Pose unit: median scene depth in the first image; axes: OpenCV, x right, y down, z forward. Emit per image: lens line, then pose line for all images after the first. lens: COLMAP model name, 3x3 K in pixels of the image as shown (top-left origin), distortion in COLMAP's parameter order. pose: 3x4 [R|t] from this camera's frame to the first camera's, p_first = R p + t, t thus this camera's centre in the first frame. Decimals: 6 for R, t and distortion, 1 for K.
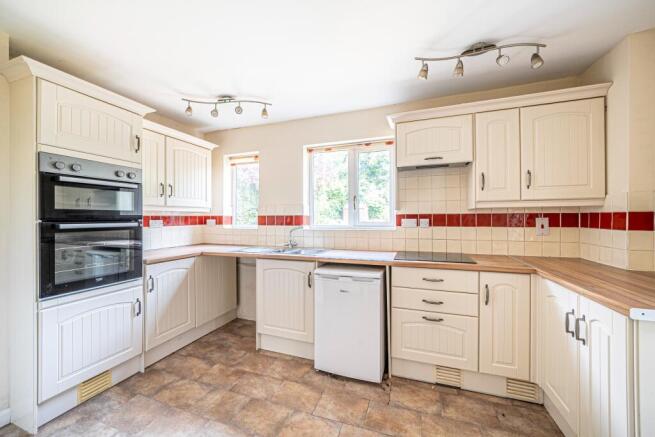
lens RADIAL K [[250.4, 0, 327.5], [0, 250.4, 218.5], [0, 0, 1]] dist [-0.011543, -0.000077]
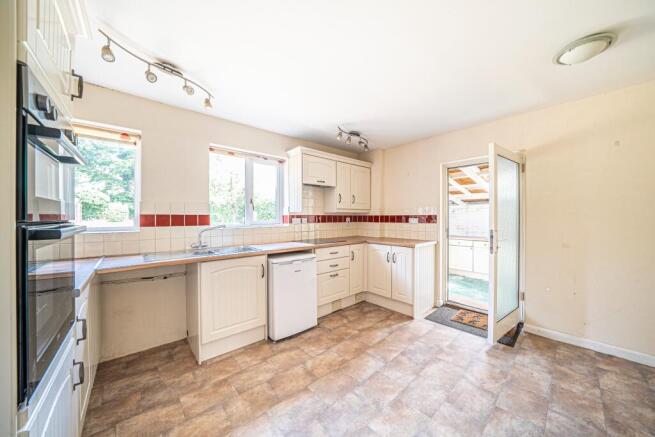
lens RADIAL K [[224.6, 0, 327.5], [0, 224.6, 218.5], [0, 0, 1]] dist [-0.026290, -0.000066]
pose [[0.481685, -0.001186, 0.876343, -0.863070], [0.001436, 0.999999, 0.000564, 0.002896], [-0.876343, 0.000987, 0.481686, 0.247686]]
